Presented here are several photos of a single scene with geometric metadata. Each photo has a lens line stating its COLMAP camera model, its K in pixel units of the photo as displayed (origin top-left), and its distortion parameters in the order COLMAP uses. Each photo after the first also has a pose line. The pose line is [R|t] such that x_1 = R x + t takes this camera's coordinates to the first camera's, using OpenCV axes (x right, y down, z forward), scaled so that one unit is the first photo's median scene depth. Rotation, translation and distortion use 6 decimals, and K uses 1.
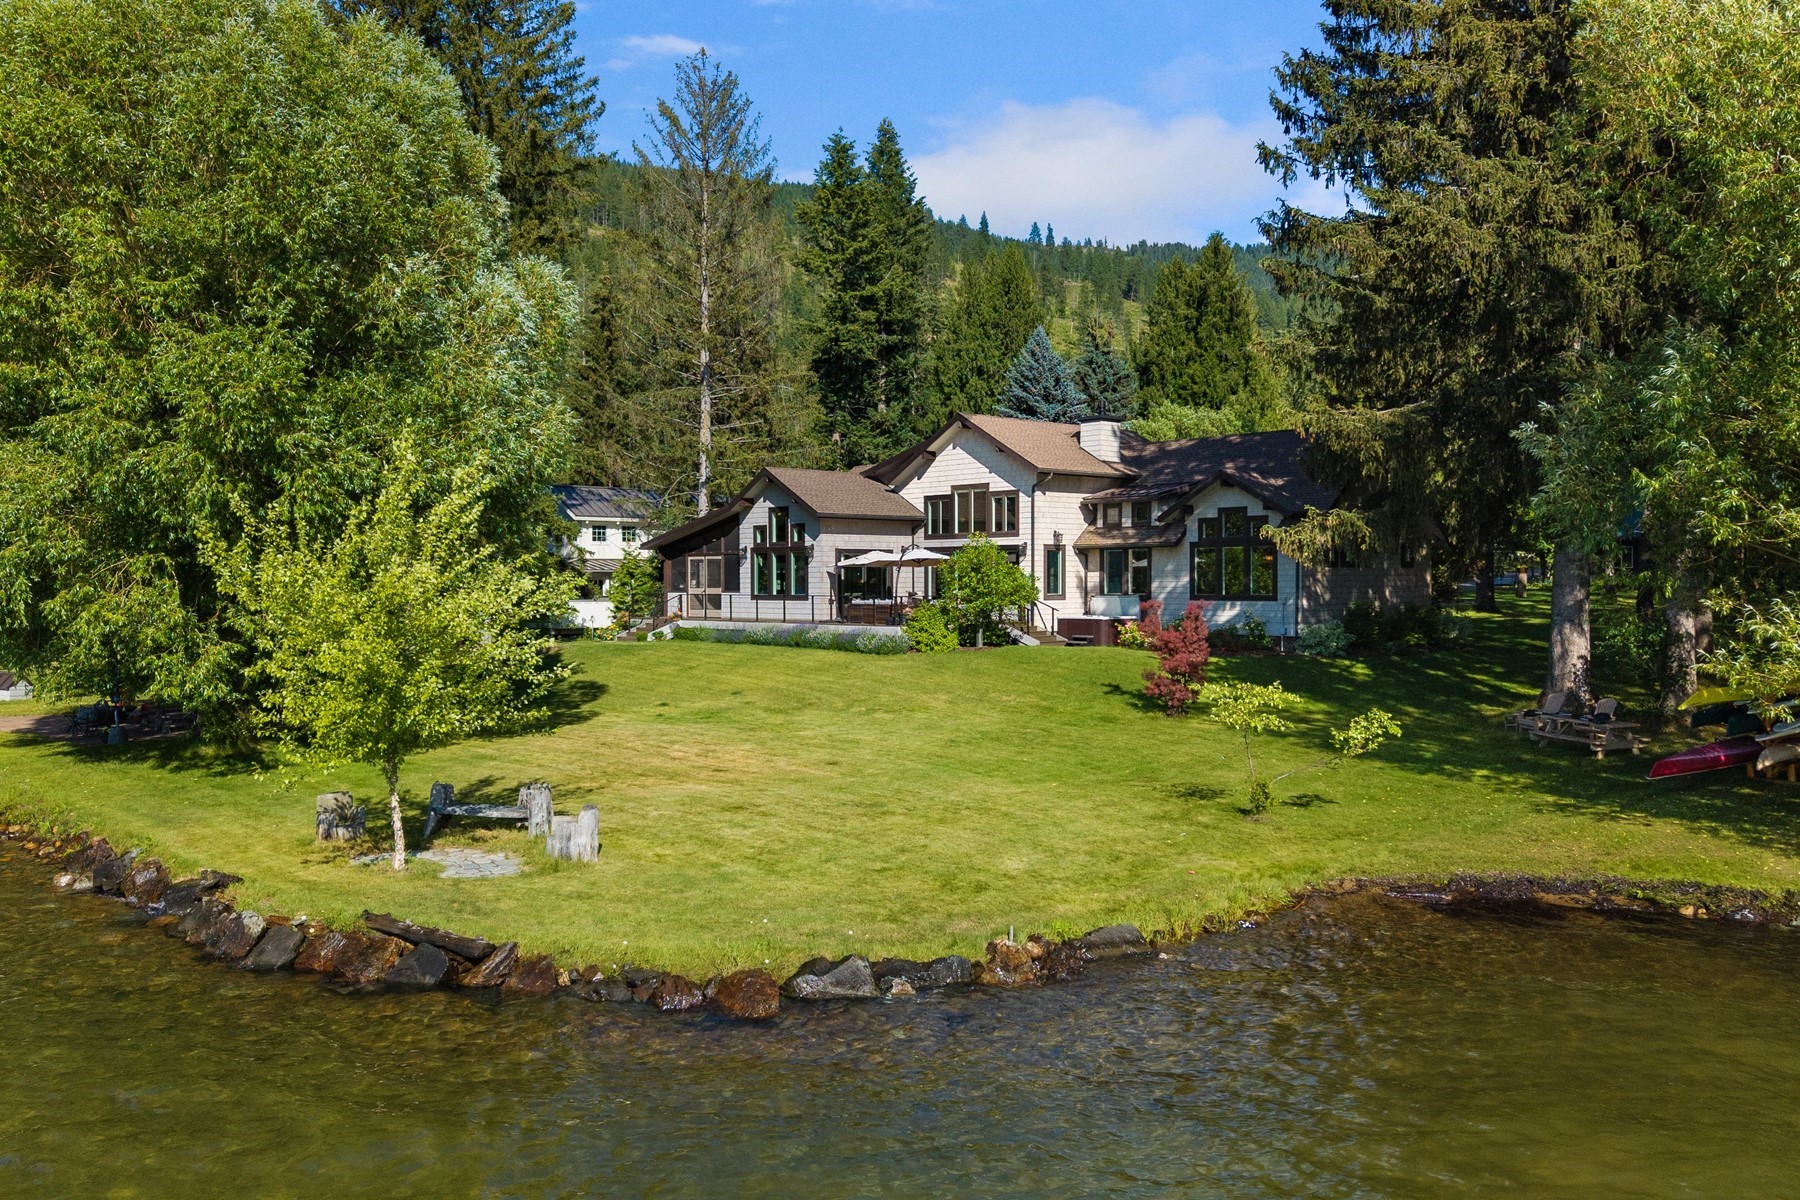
lens RADIAL K [[1425.7, 0, 890.4], [0, 1425.7, 608.1], [0, 0, 1]] dist [0.032204, -0.048259]
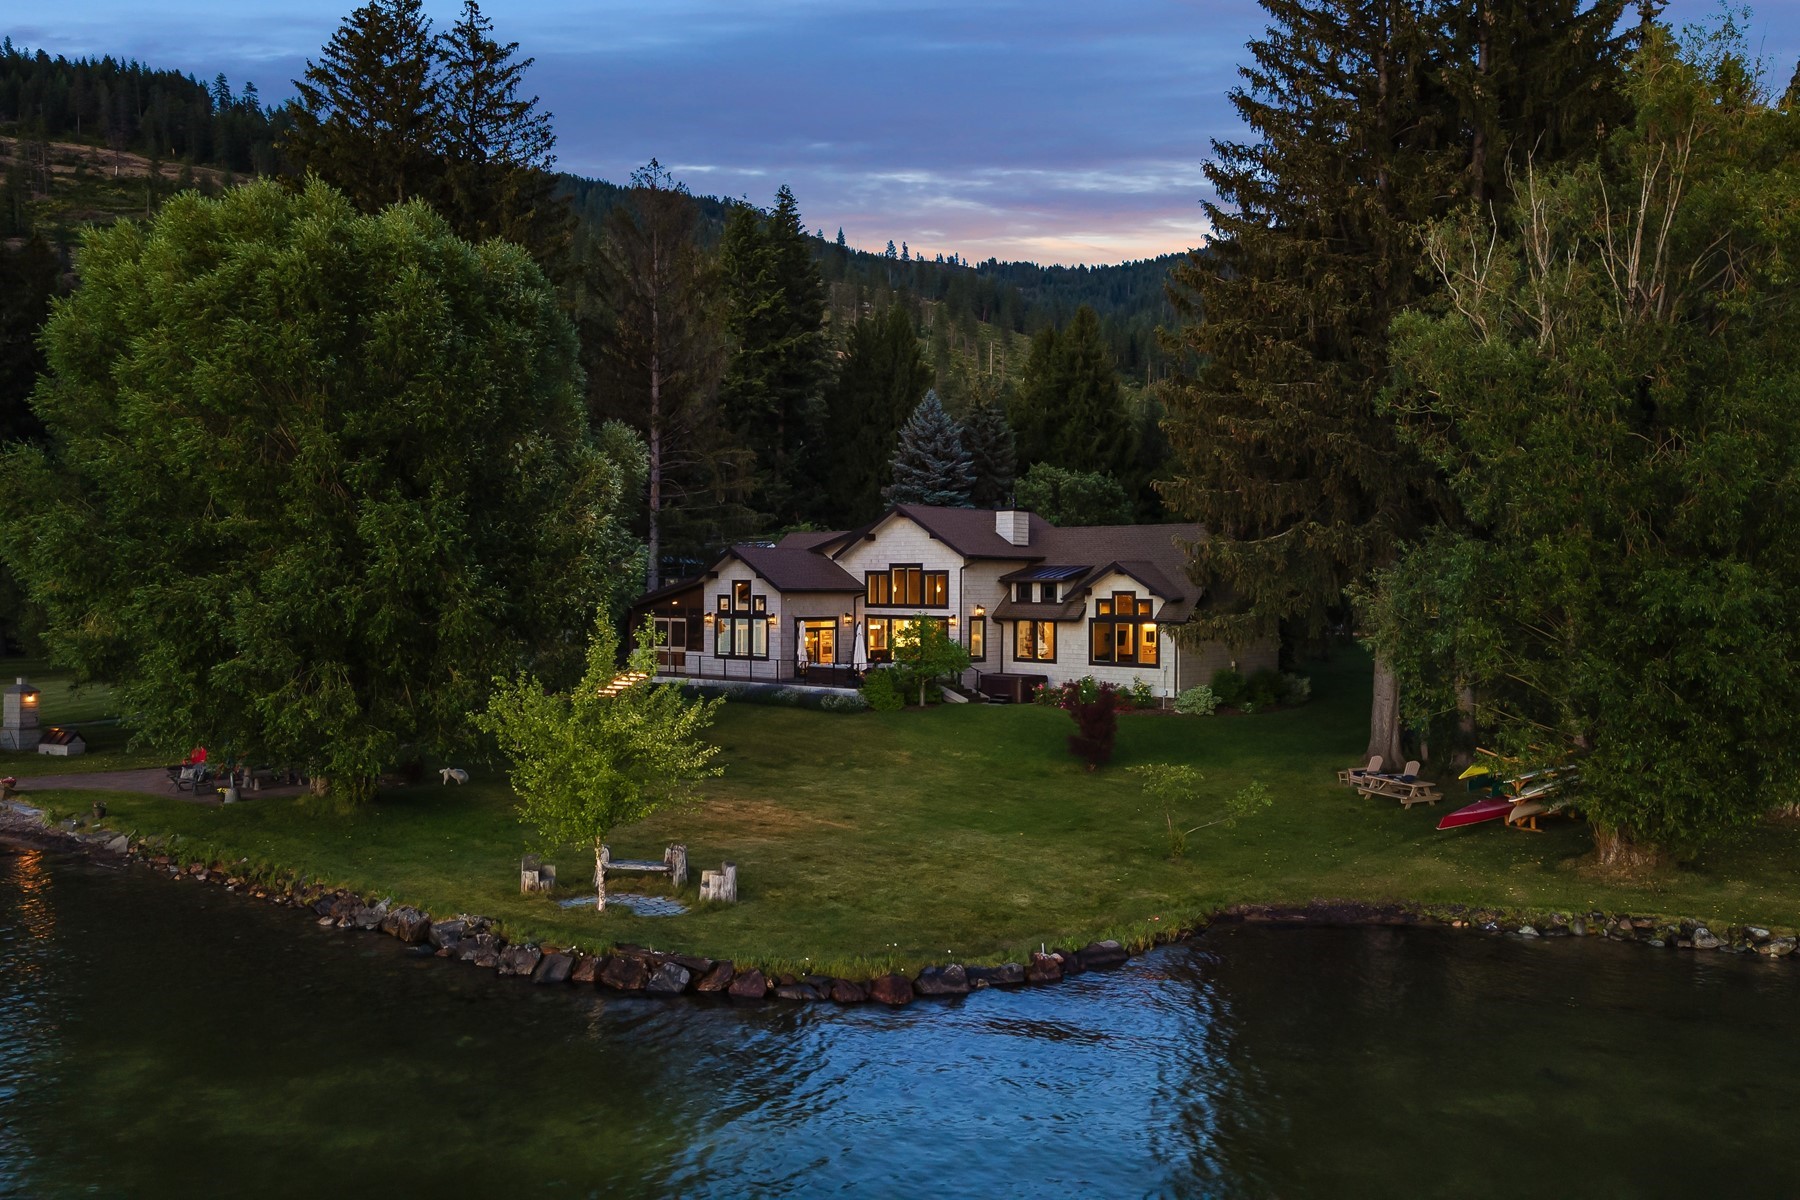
lens RADIAL K [[1425.7, 0, 900.6], [0, 1425.7, 597.3], [0, 0, 1]] dist [0.032204, -0.048259]
pose [[0.993445, 0.007580, 0.114062, -0.090162], [-0.006402, 0.999922, -0.010689, -0.049816], [-0.114134, 0.009888, 0.993416, -0.193581]]
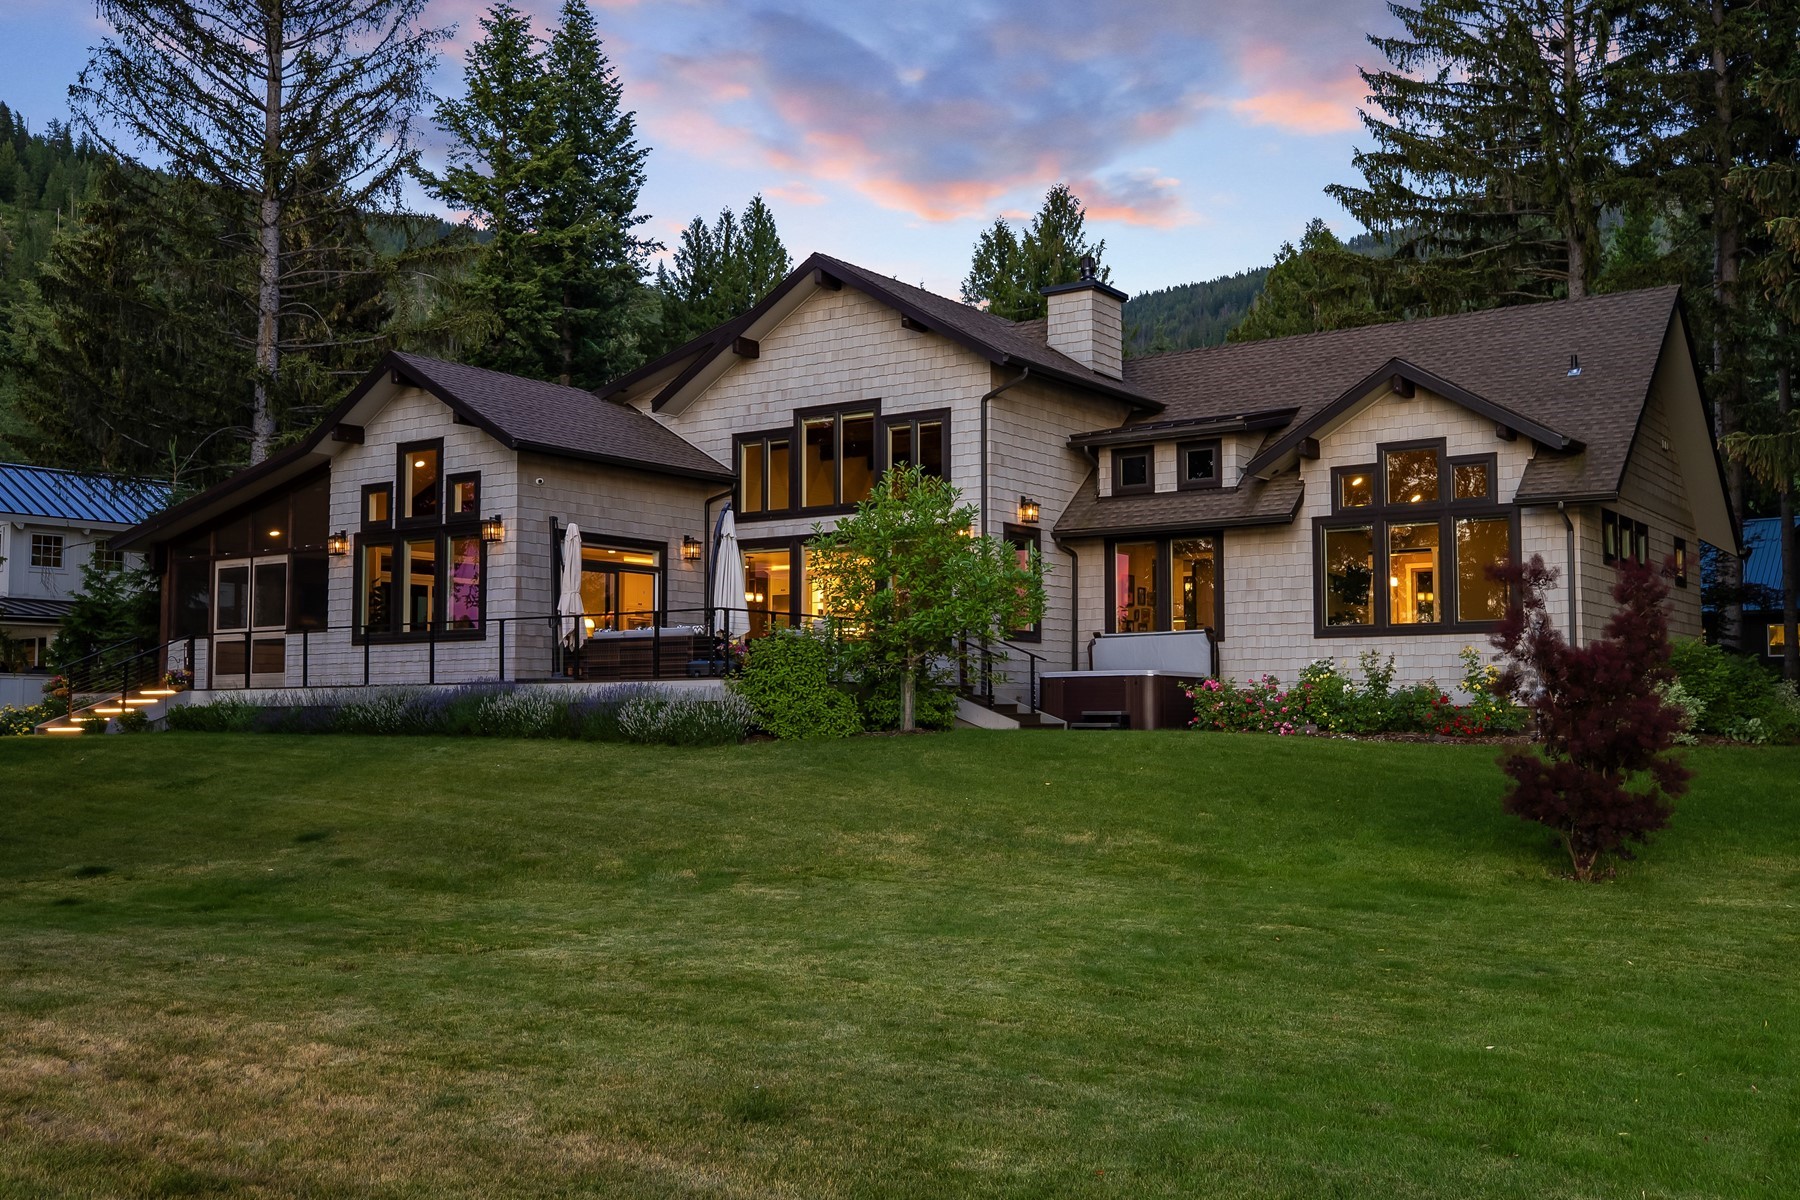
lens RADIAL K [[1770.6, 0, 902.4], [0, 1770.6, 588.4], [0, 0, 1]] dist [-0.009506, 0.000000]
pose [[0.978329, 0.017627, 0.206304, -0.047543], [0.002719, 0.995190, -0.097923, 0.035720], [-0.207038, 0.096361, 0.973576, 0.457659]]
